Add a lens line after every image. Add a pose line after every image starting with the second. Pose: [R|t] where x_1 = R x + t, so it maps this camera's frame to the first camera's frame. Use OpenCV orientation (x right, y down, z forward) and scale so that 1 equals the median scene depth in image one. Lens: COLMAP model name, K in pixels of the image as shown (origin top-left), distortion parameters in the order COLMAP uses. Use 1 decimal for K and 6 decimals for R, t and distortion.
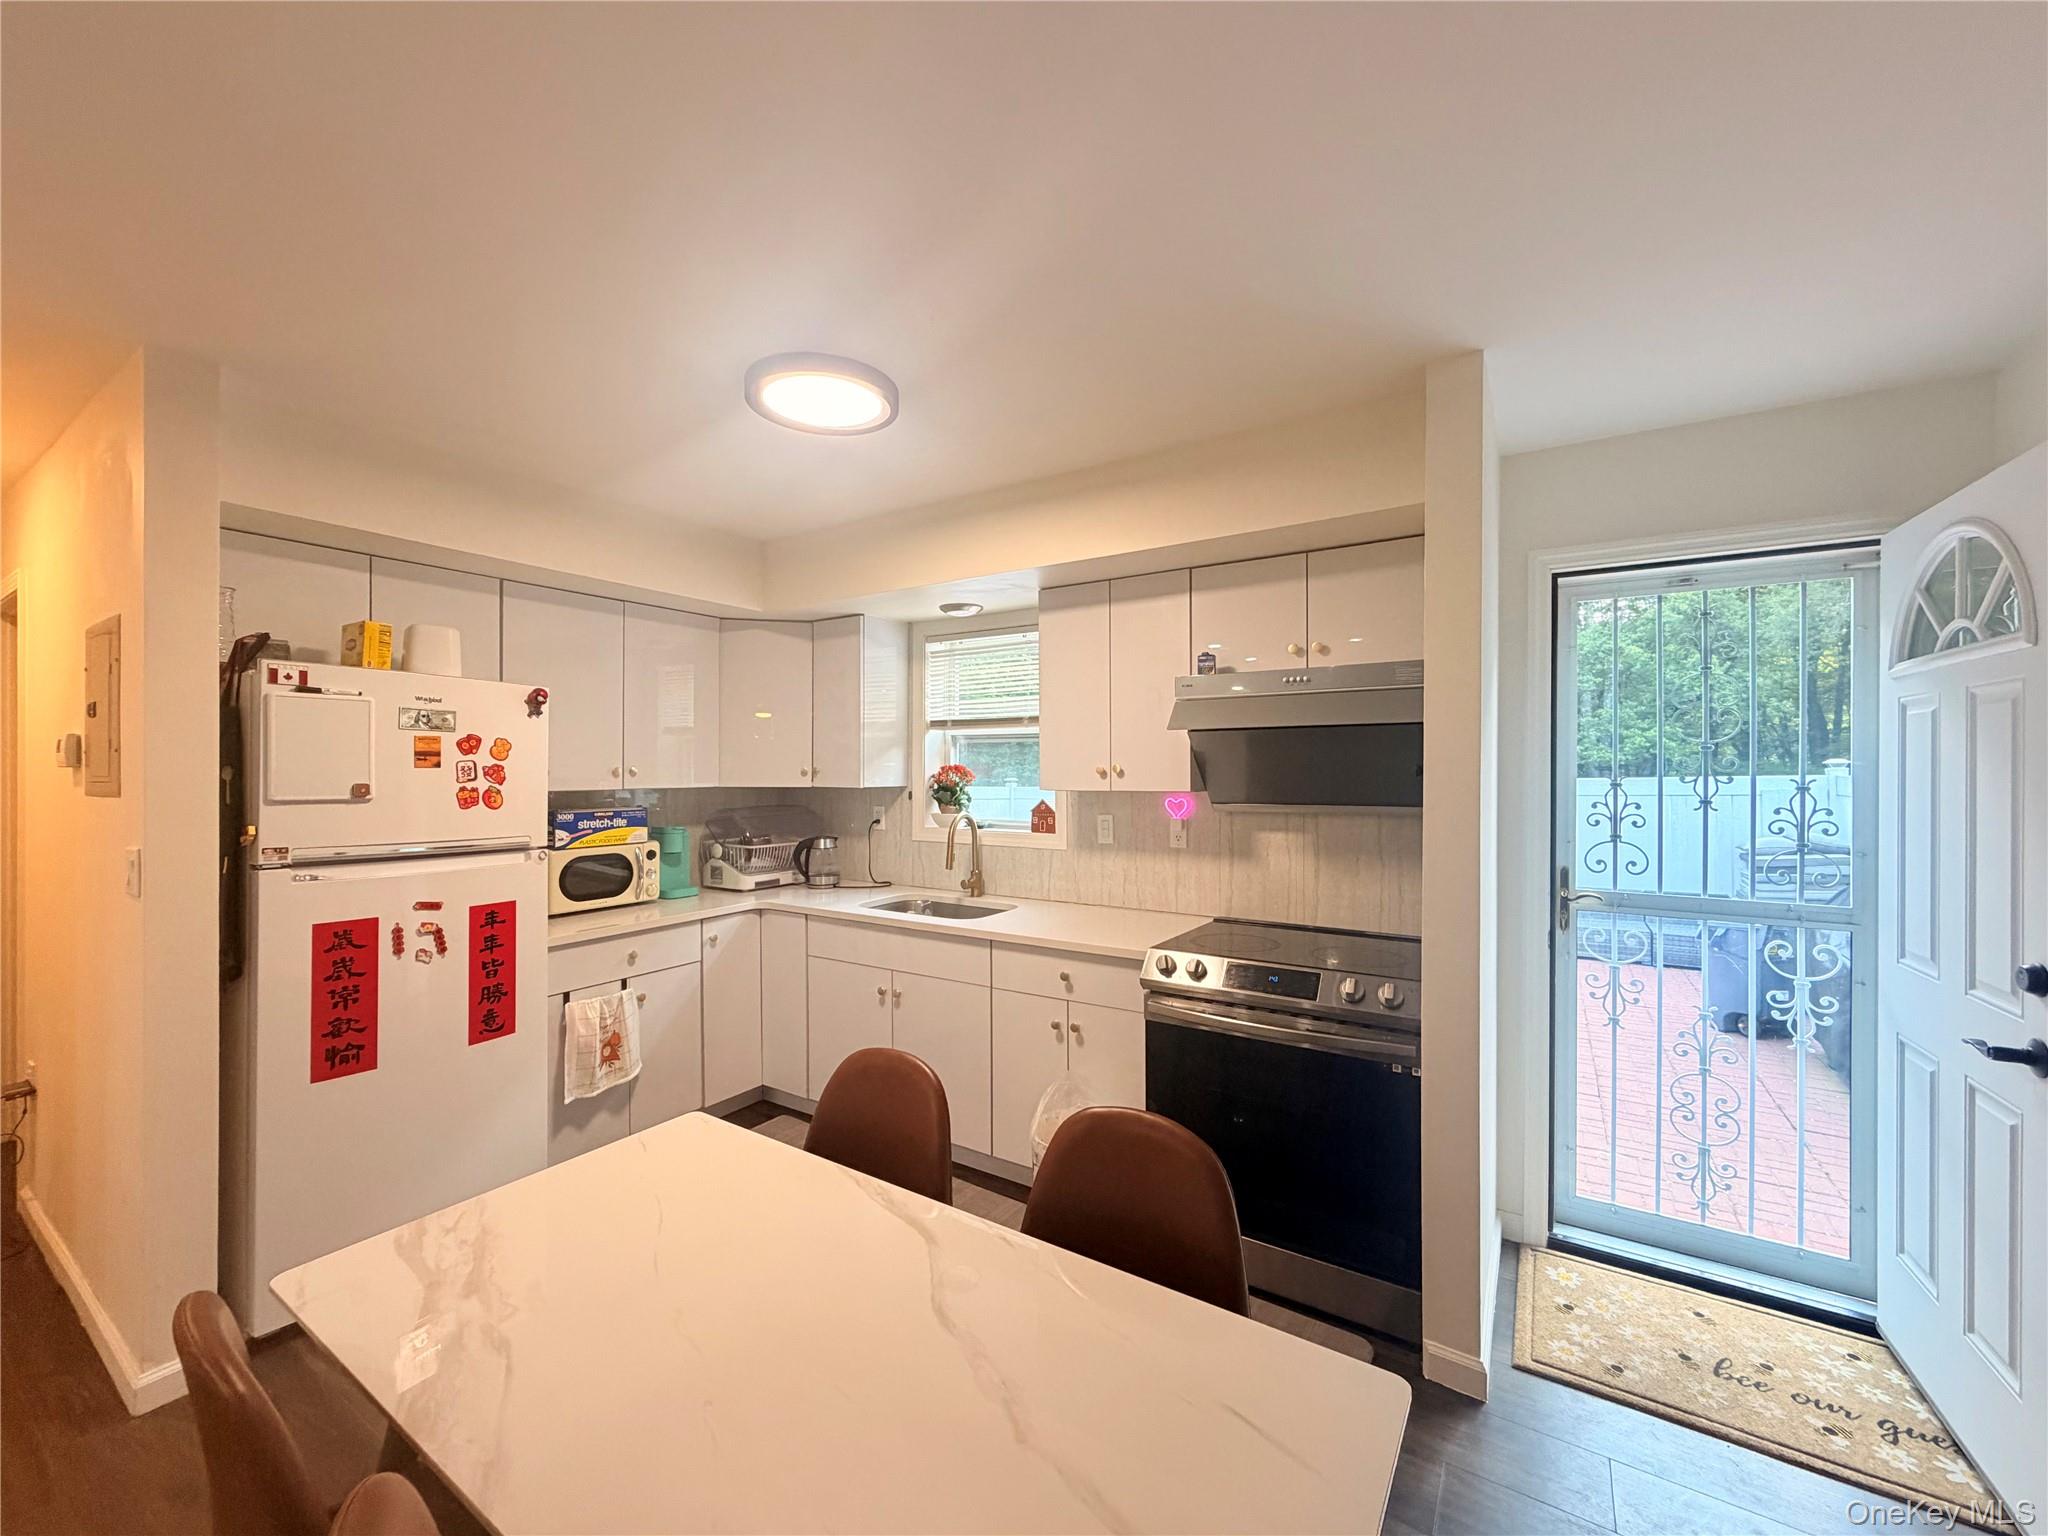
lens RADIAL K [[817.5, 0, 1019.6], [0, 817.5, 768.4], [0, 0, 1]] dist [0.000376, 0.000472]
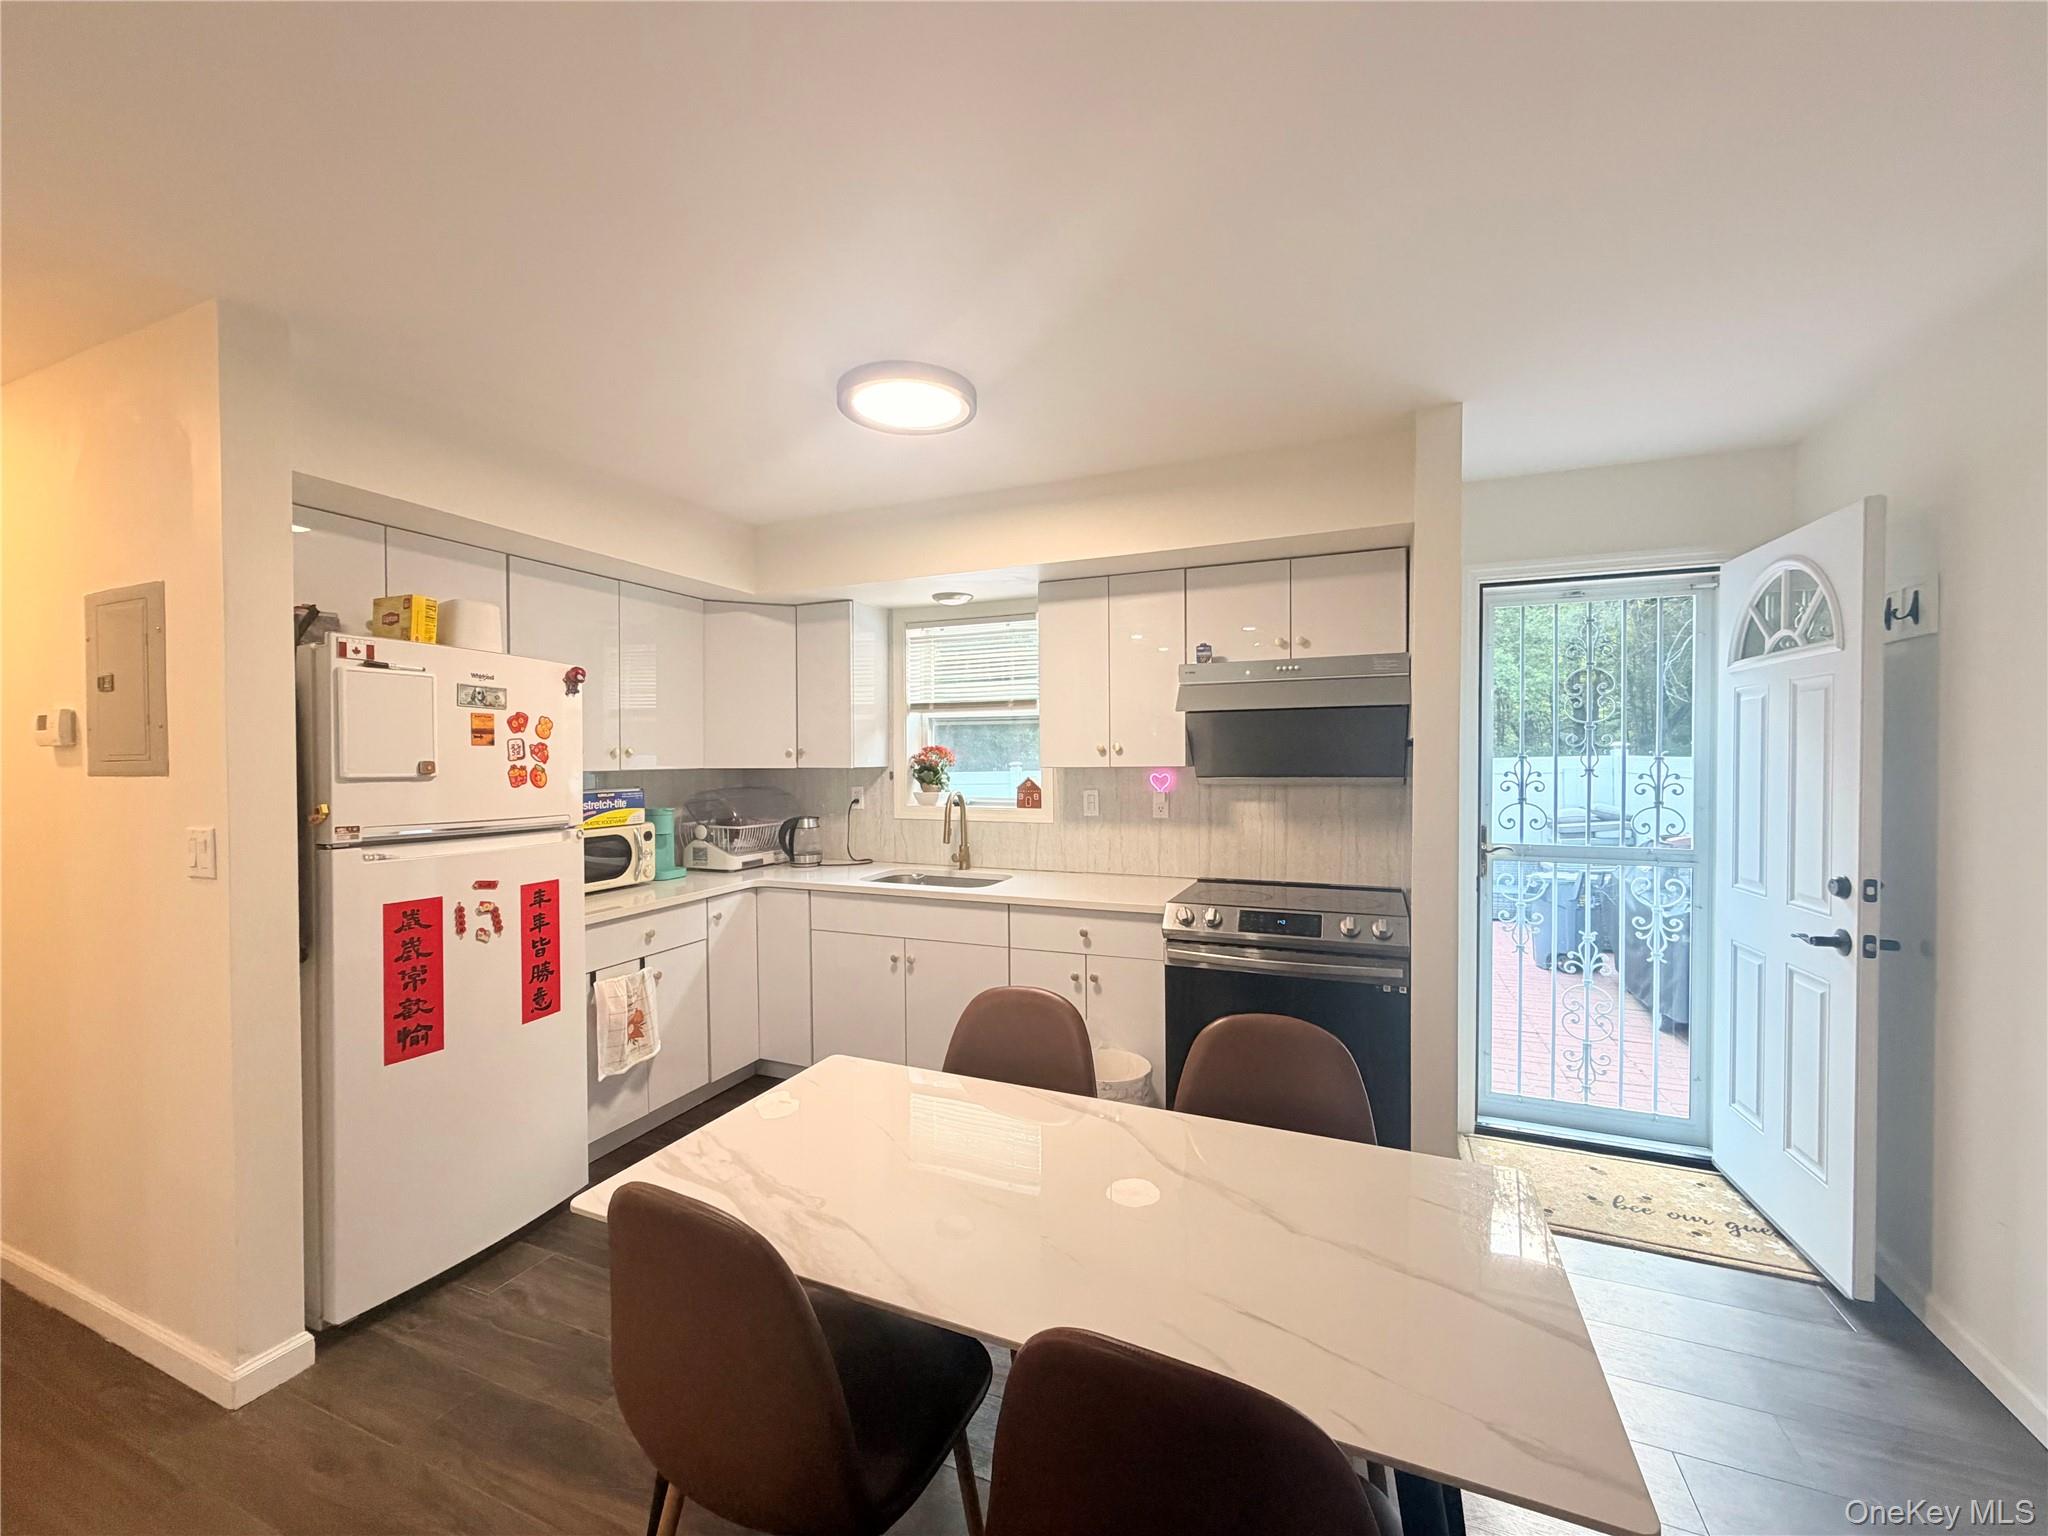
lens RADIAL K [[817.5, 0, 1020.0], [0, 817.5, 769.1], [0, 0, 1]] dist [0.000376, 0.000472]
pose [[0.984426, -0.008187, 0.175610, -0.254423], [0.005463, 0.999857, 0.015989, 0.015232], [-0.175716, -0.014781, 0.984330, -0.087271]]
